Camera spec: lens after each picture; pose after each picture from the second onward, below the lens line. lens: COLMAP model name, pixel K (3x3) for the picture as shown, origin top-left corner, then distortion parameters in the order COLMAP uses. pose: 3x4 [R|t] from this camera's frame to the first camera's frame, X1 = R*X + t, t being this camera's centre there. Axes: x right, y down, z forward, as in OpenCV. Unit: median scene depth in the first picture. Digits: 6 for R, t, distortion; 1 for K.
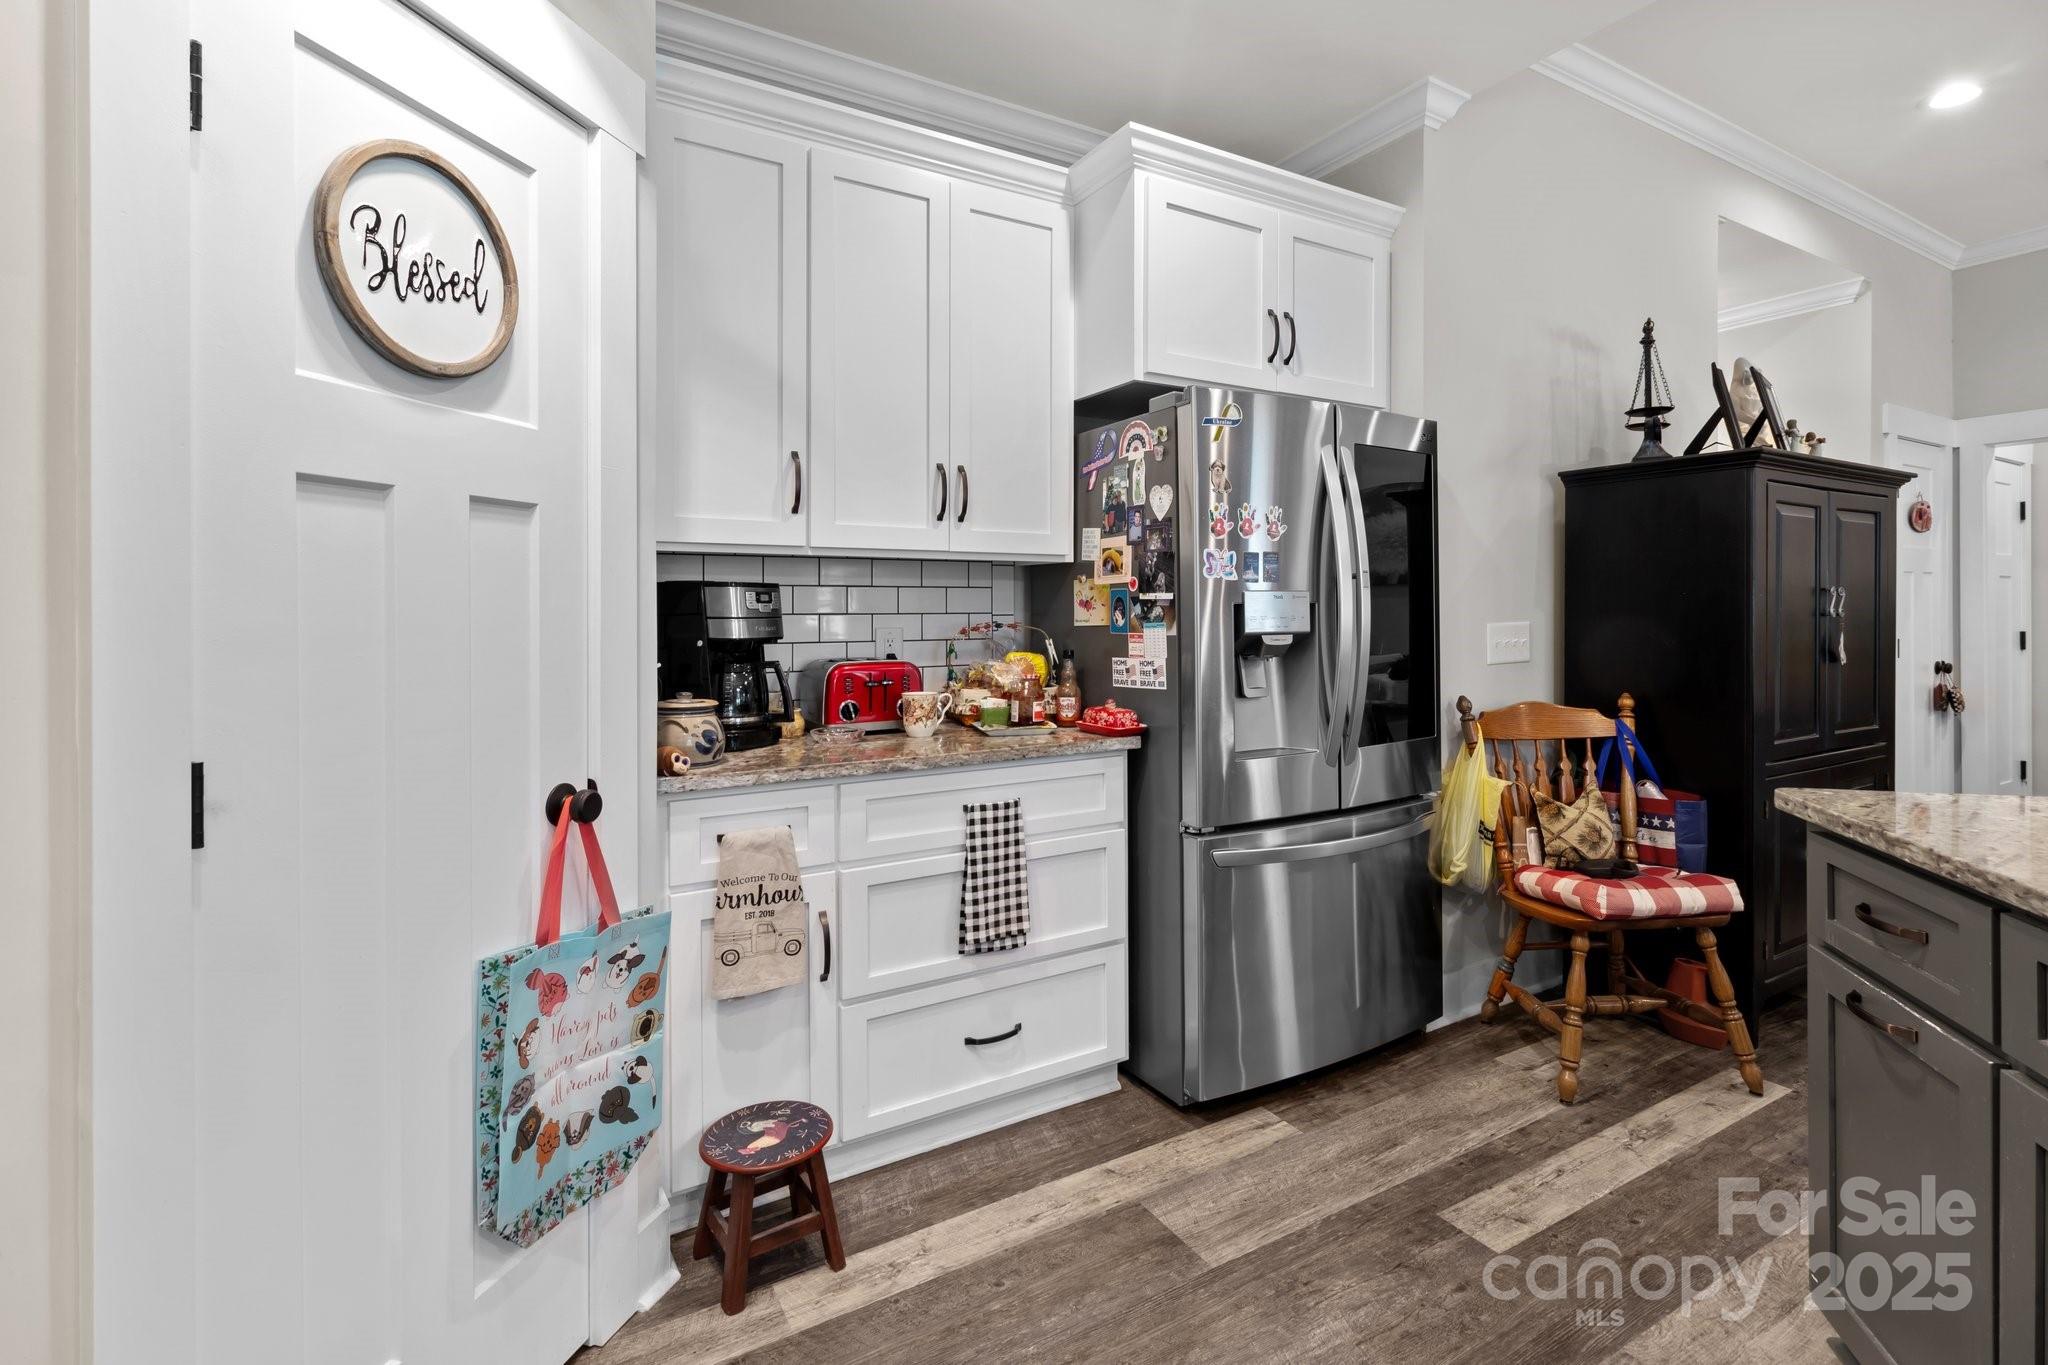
lens RADIAL K [[962.5, 0, 1052.8], [0, 962.5, 608.4], [0, 0, 1]] dist [-0.000336, 0.000759]
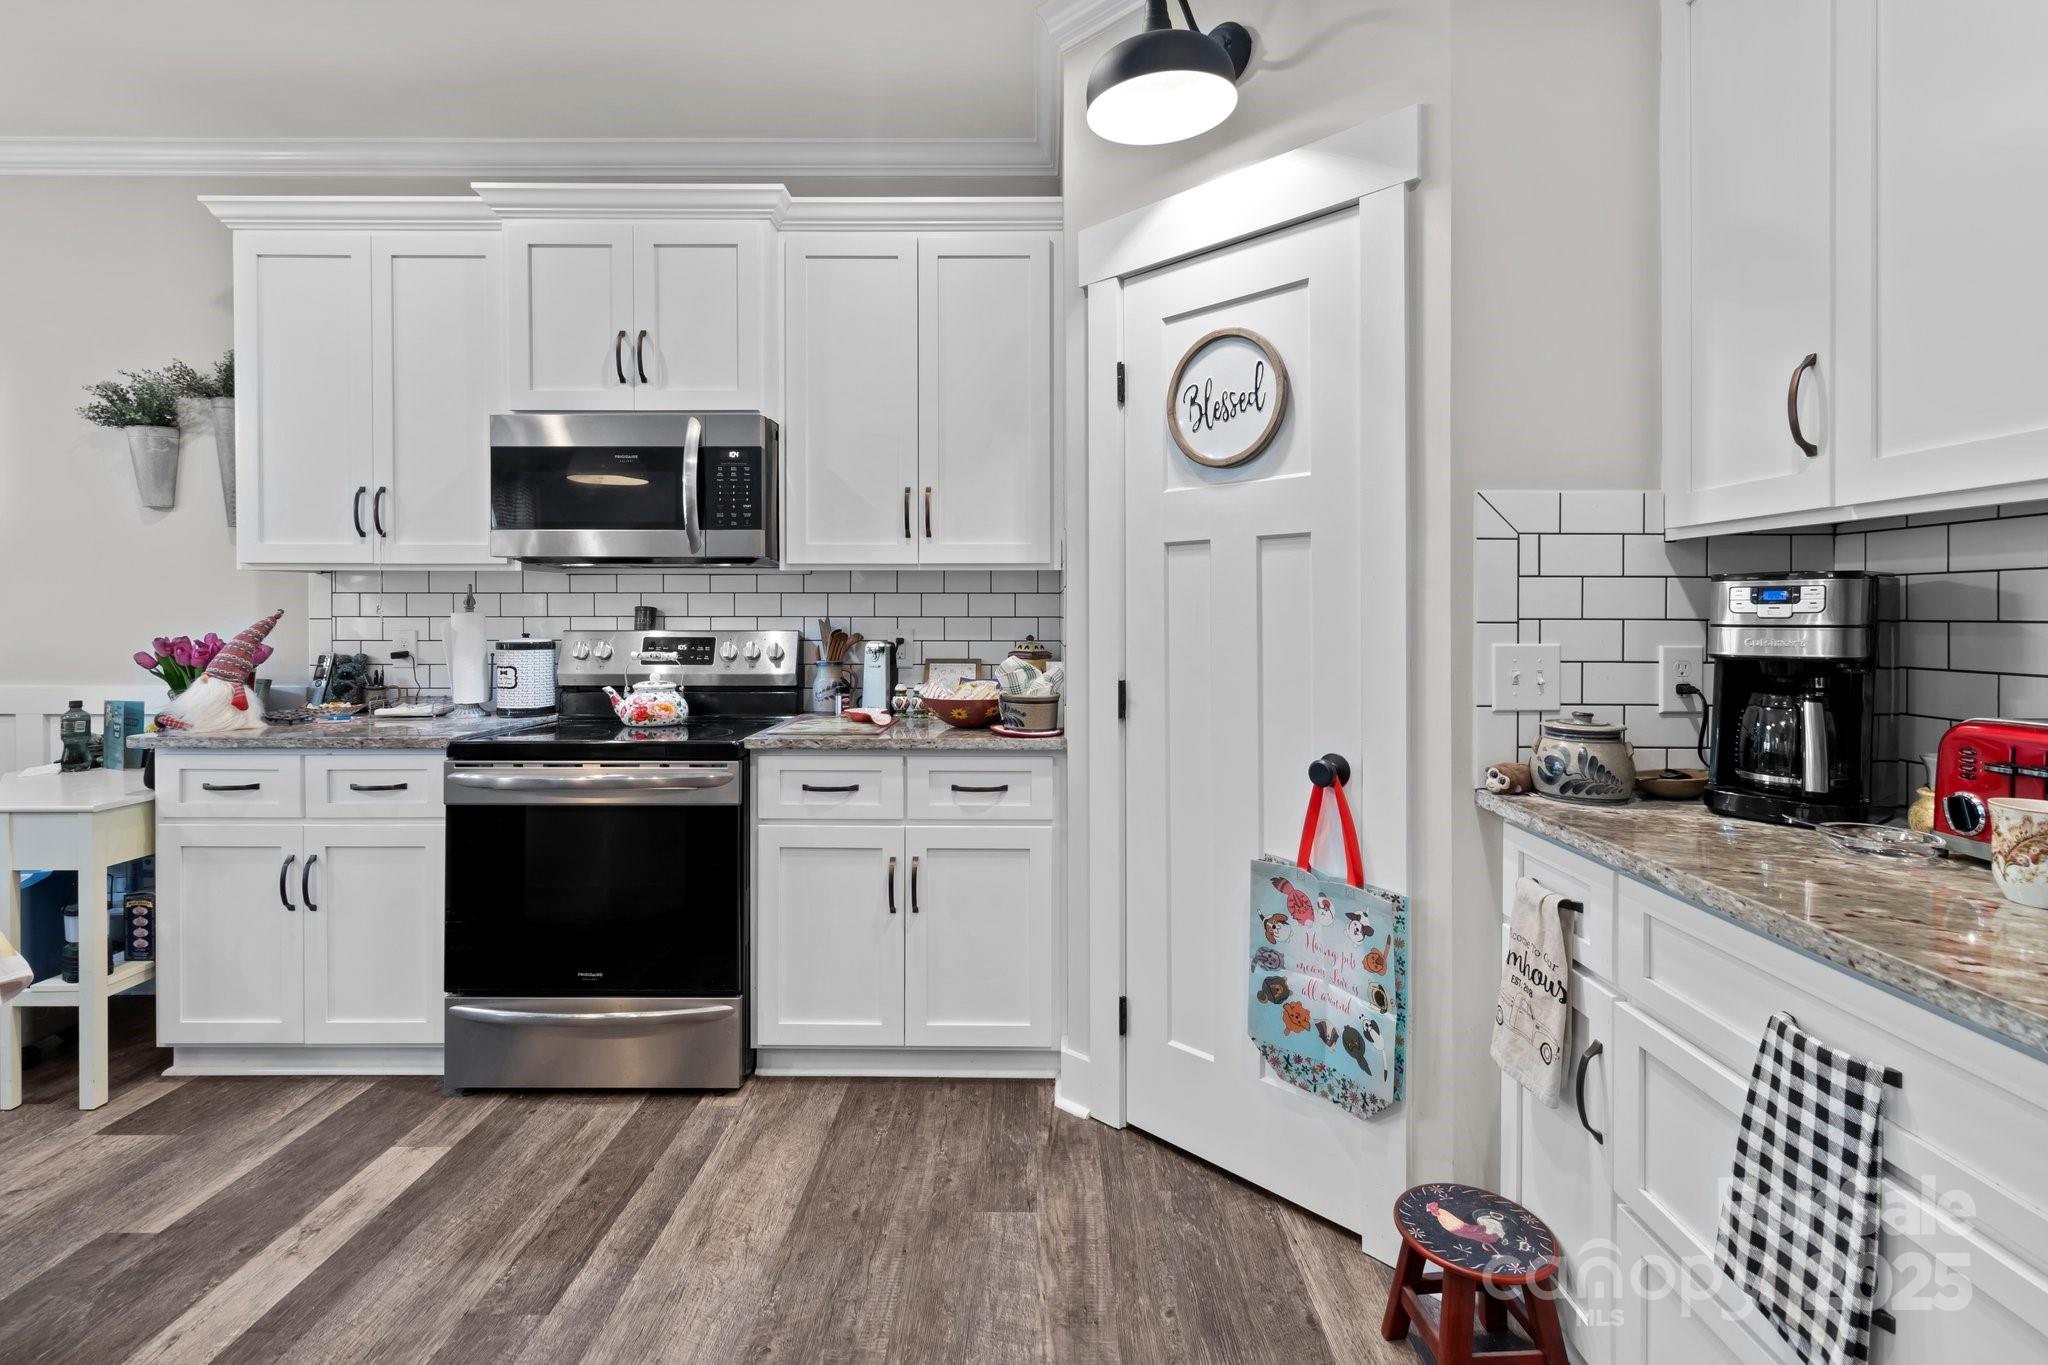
lens RADIAL K [[962.5, 0, 1045.4], [0, 962.5, 616.5], [0, 0, 1]] dist [-0.000336, 0.000759]
pose [[-0.515956, 0.004571, -0.856603, 0.511406], [0.000143, 0.999986, 0.005250, -0.000921], [0.856615, 0.002586, -0.515949, 0.906954]]
